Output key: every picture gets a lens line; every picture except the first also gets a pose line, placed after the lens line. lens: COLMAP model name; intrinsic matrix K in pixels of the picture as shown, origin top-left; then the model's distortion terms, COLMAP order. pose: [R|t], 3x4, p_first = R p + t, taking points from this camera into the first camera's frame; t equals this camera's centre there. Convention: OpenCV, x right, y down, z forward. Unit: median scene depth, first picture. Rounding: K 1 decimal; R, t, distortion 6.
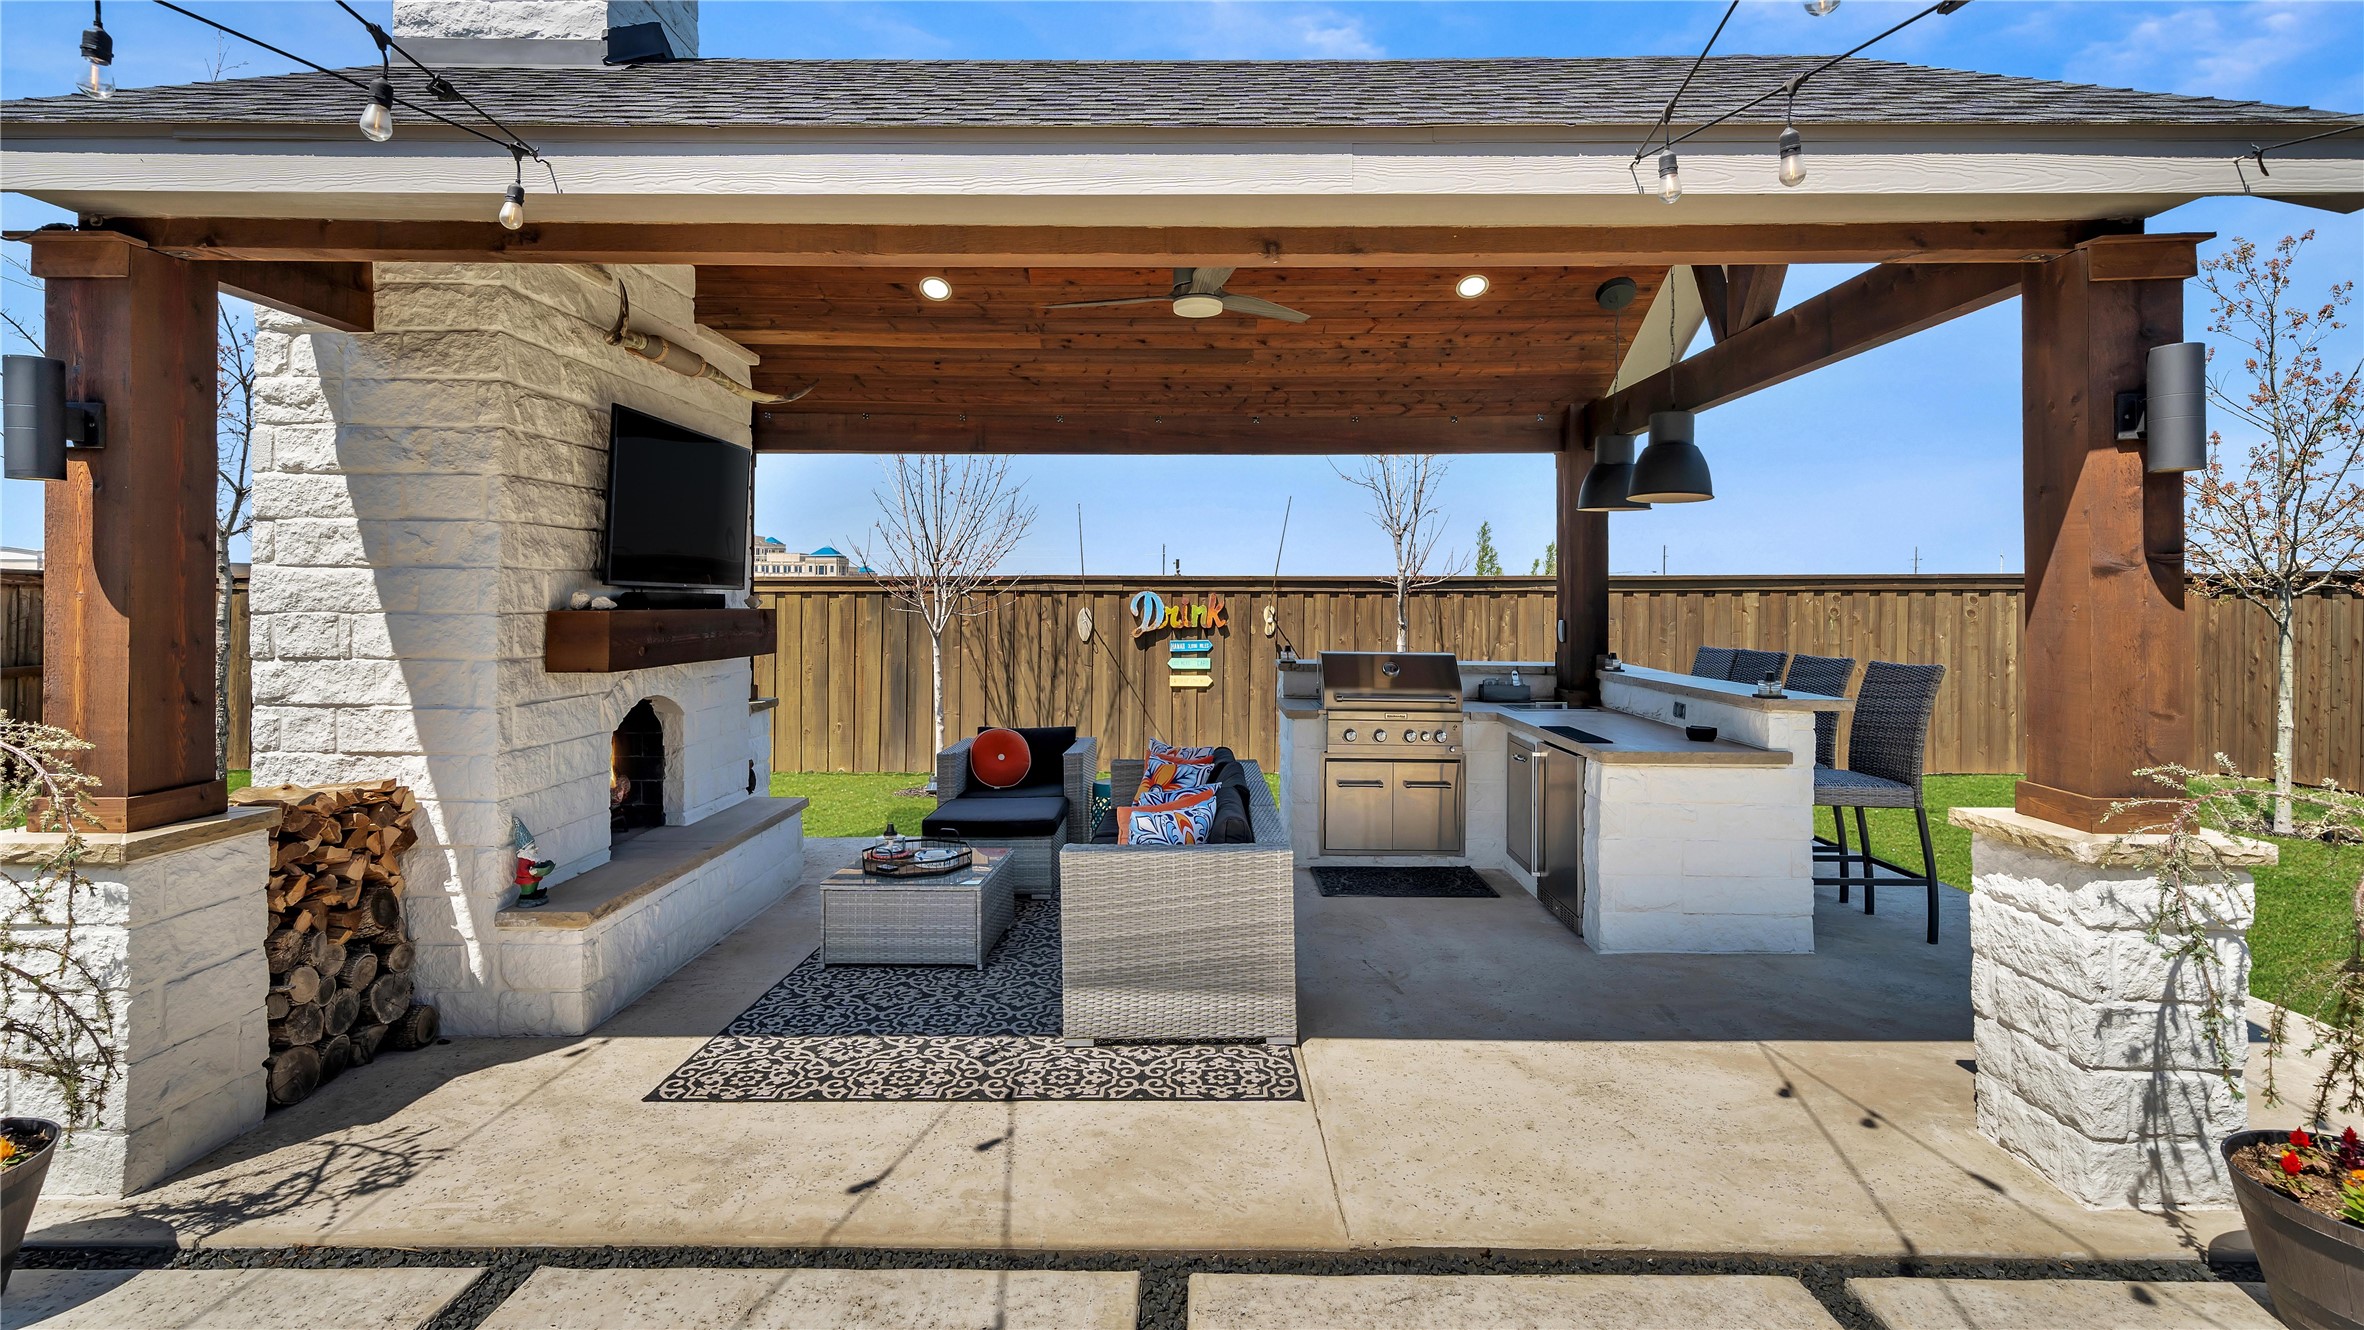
lens RADIAL K [[1064.5, 0, 1176.6], [0, 1064.5, 598.0], [0, 0, 1]] dist [0.002950, 0.000374]
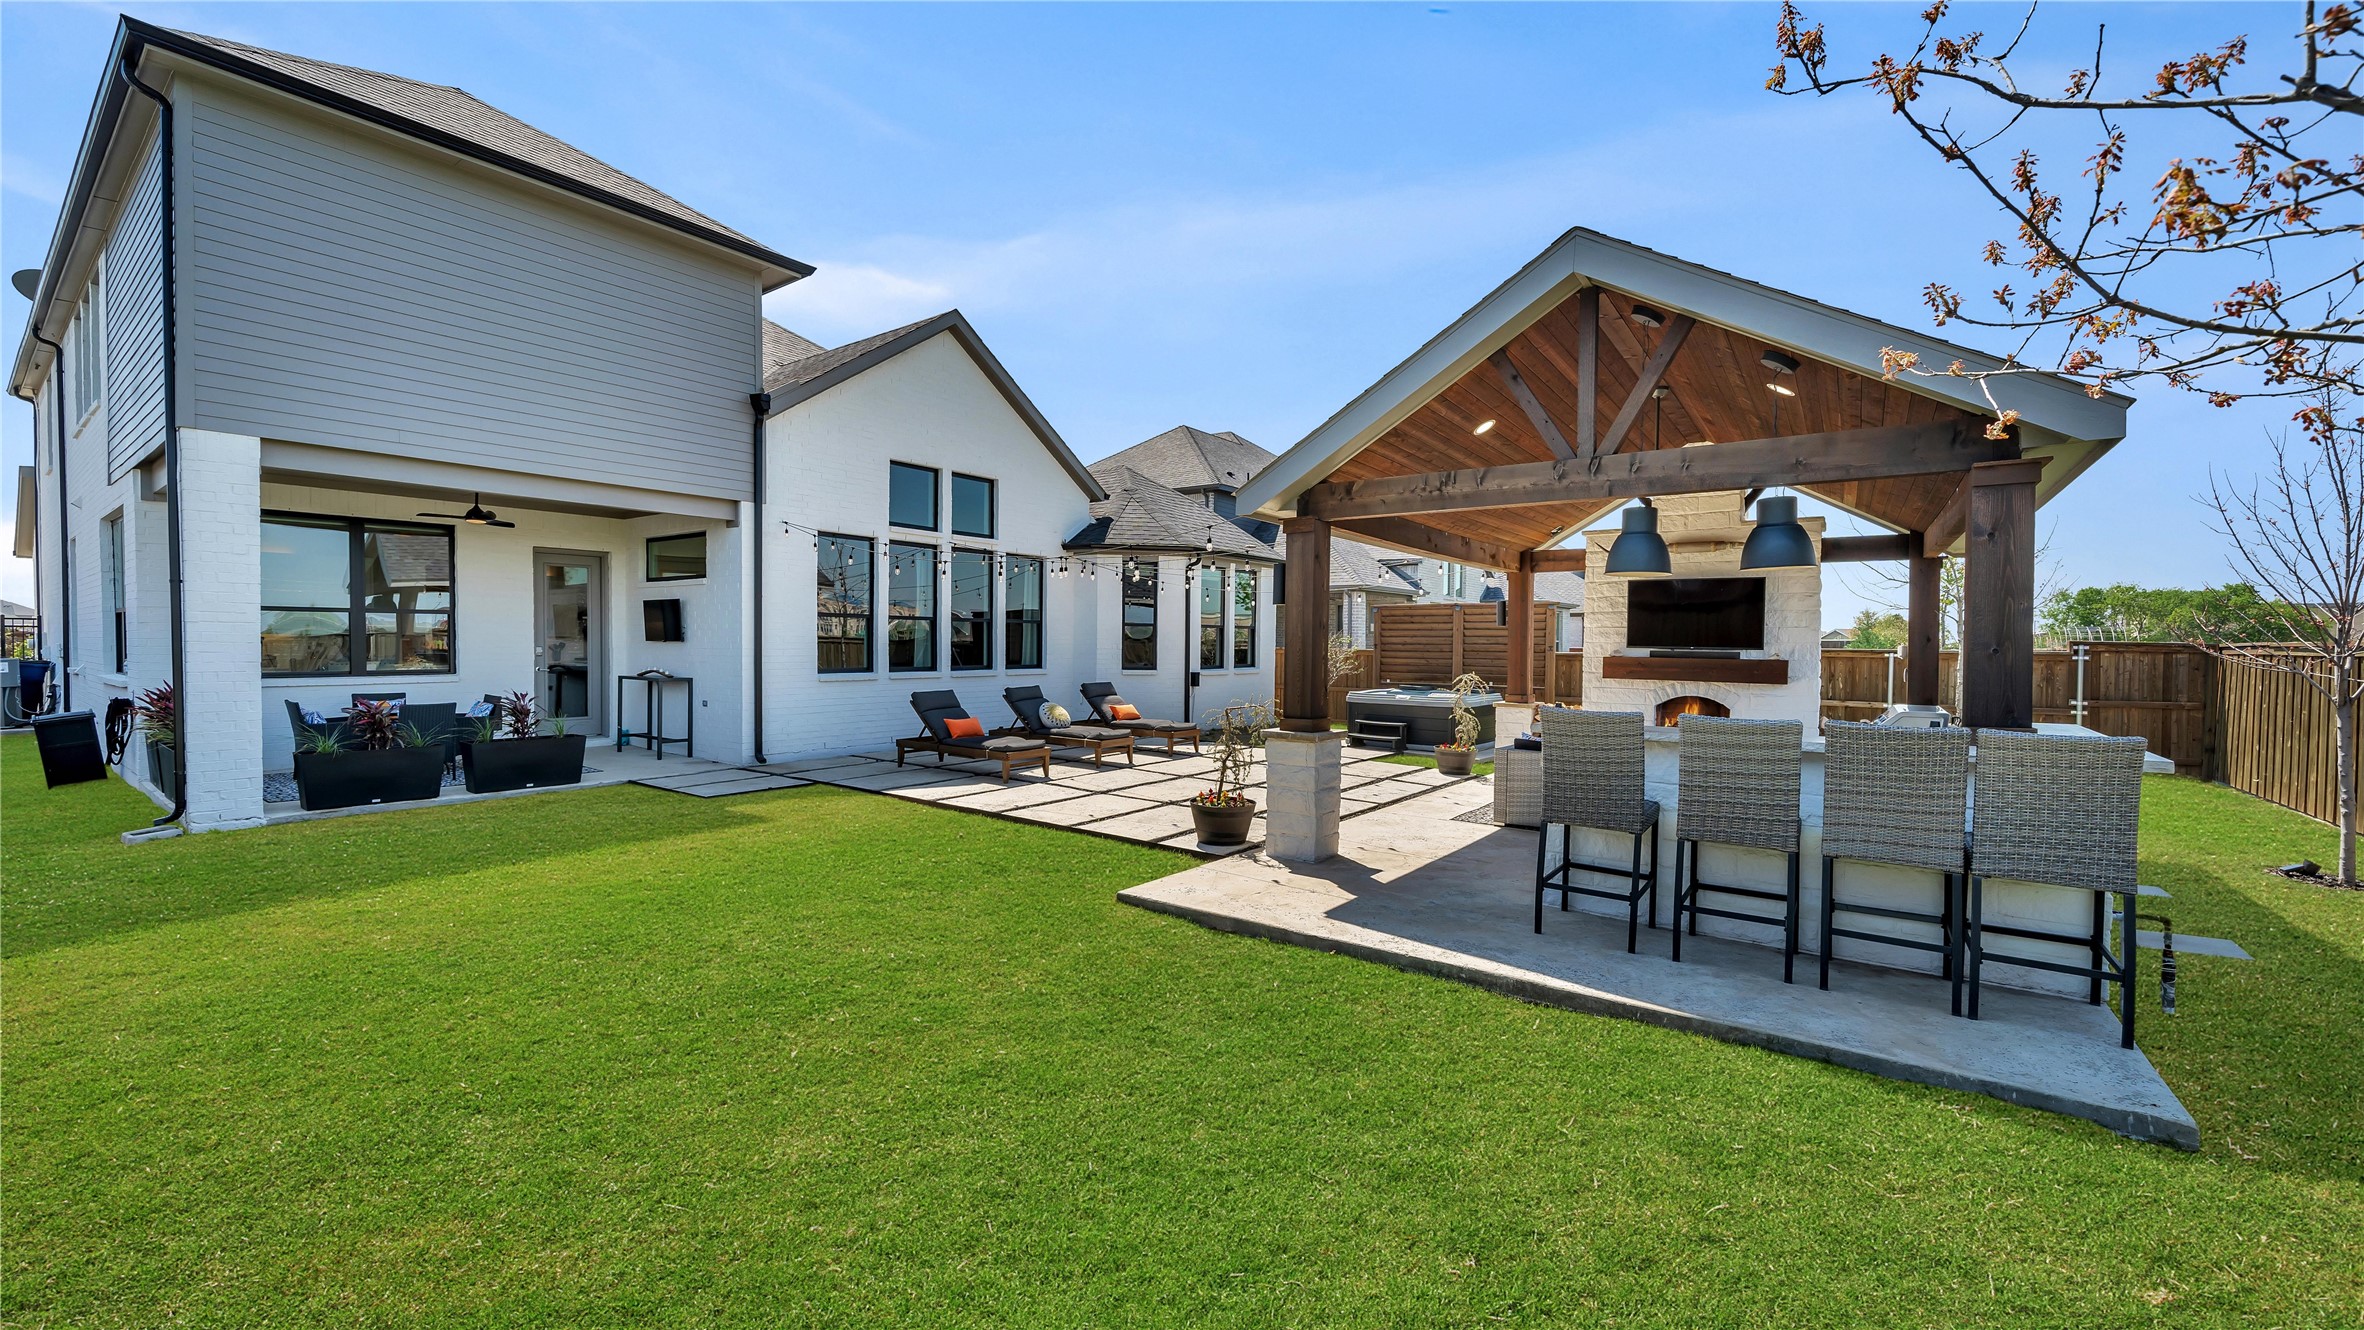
lens RADIAL K [[923.0, 0, 1177.4], [0, 923.0, 663.8], [0, 0, 1]] dist [0.000497, 0.000021]
pose [[-0.580421, 0.005993, -0.814294, 2.036804], [-0.012791, 0.999782, 0.016476, 0.004991], [0.814216, 0.019978, -0.580218, 1.436573]]
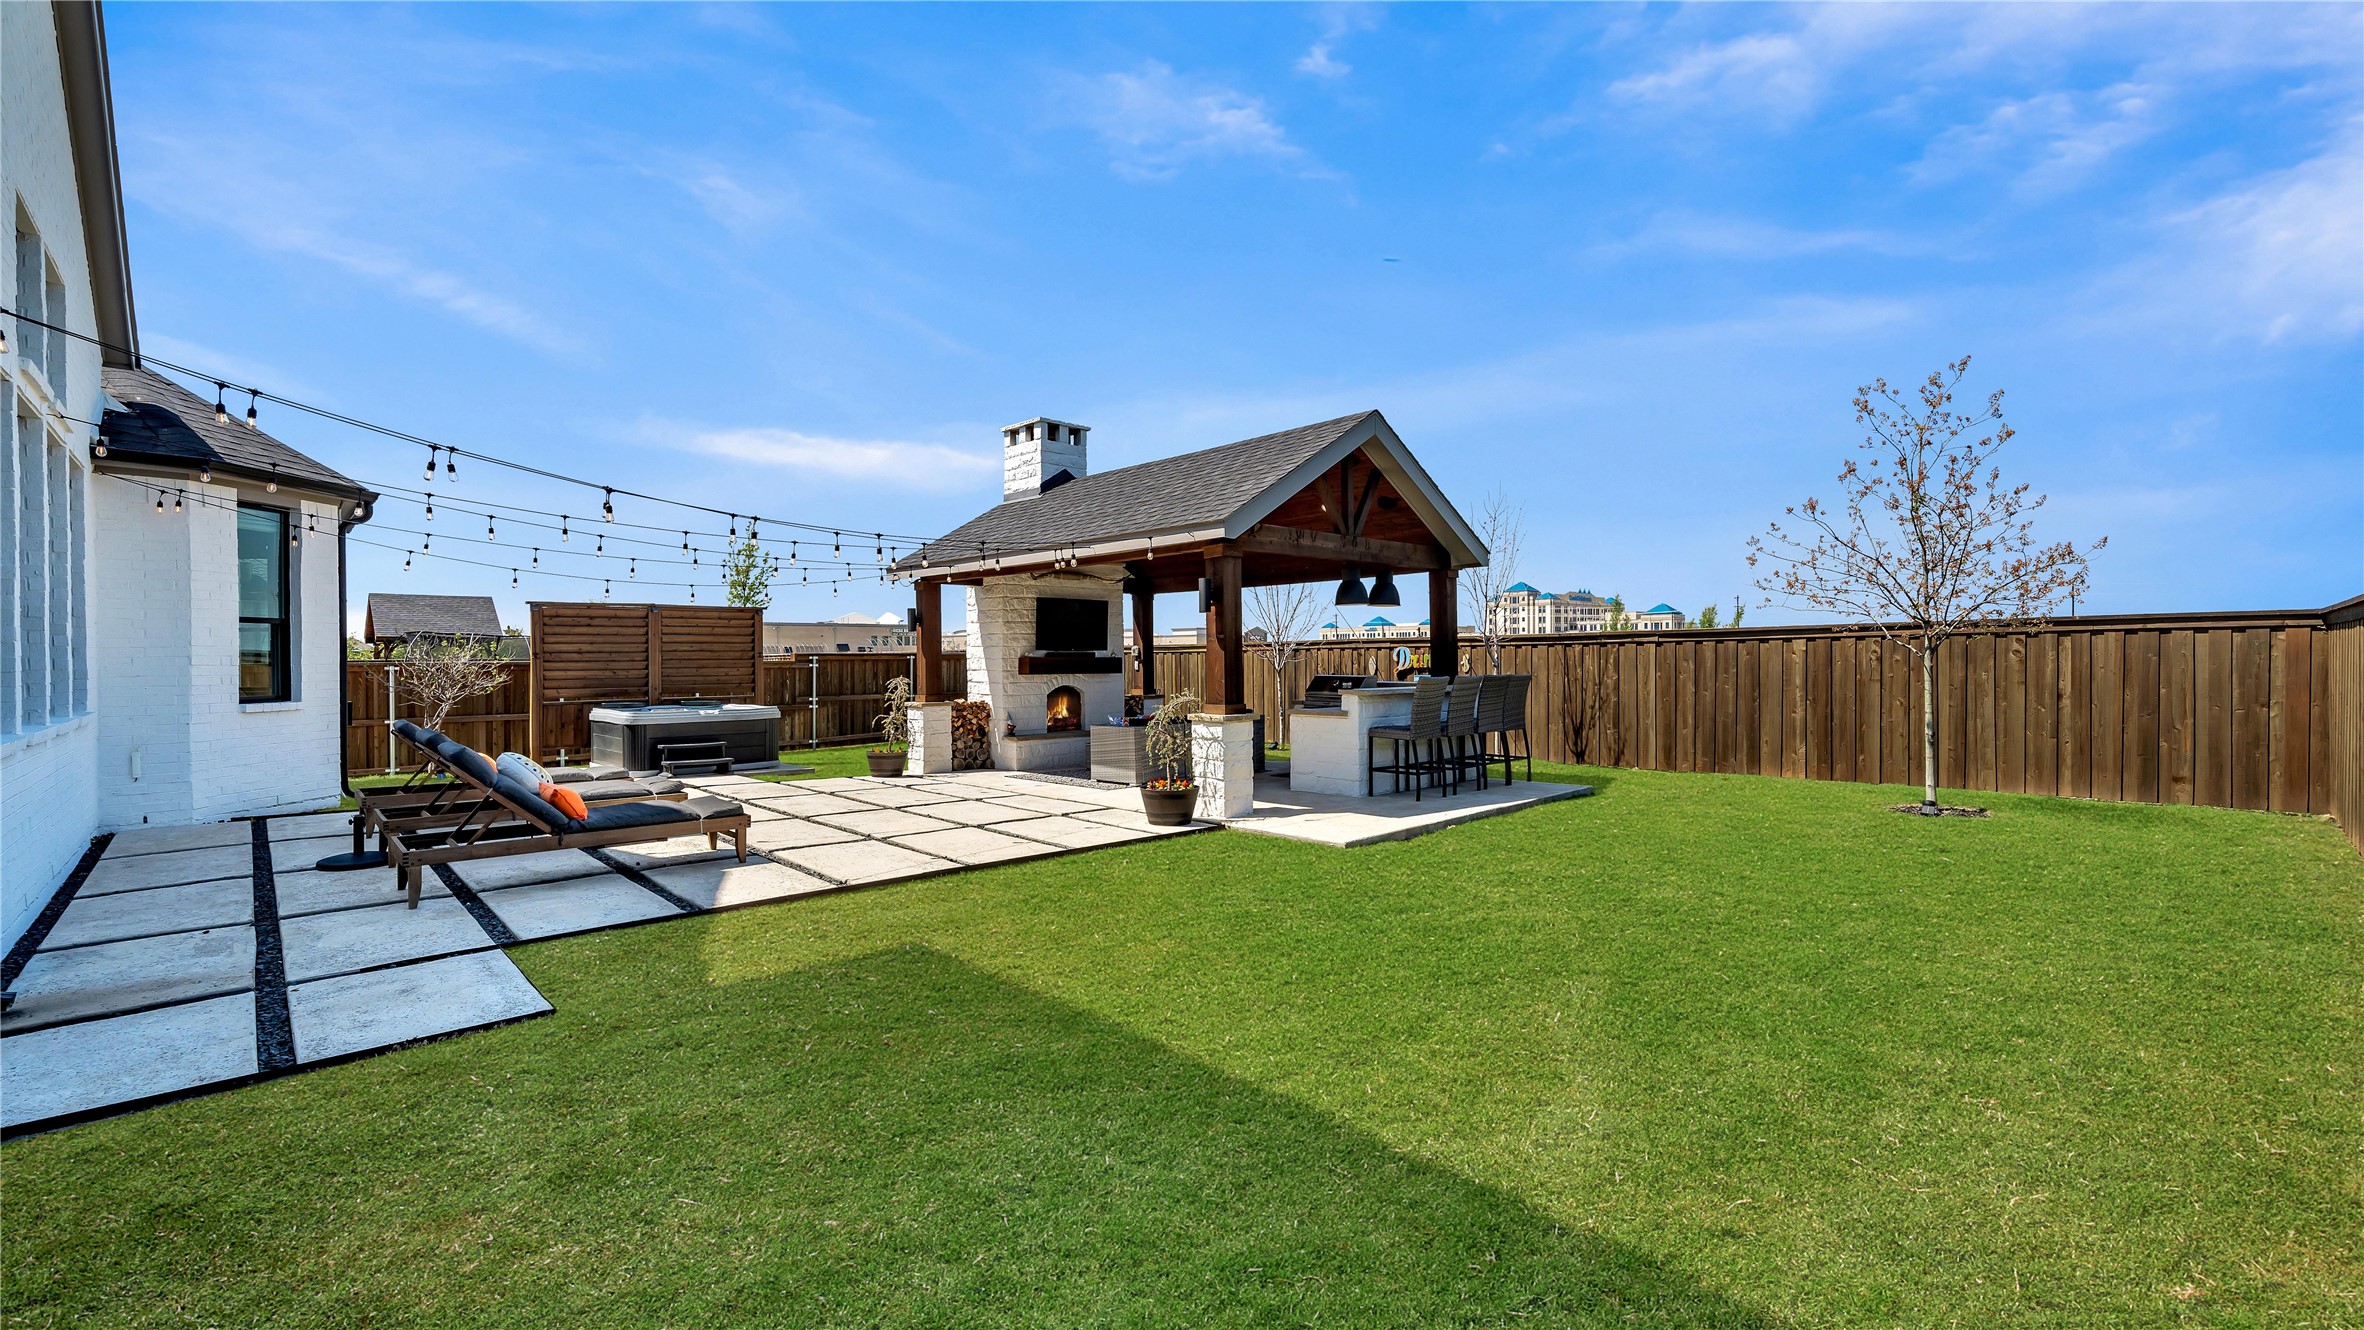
lens RADIAL K [[973.2, 0, 1186.3], [0, 973.2, 660.7], [0, 0, 1]] dist [-0.001748, -0.000225]
pose [[0.712699, -0.007838, -0.701426, 2.021237], [0.012520, 0.999920, 0.001547, 0.023265], [0.701358, -0.009884, 0.712740, -0.902234]]
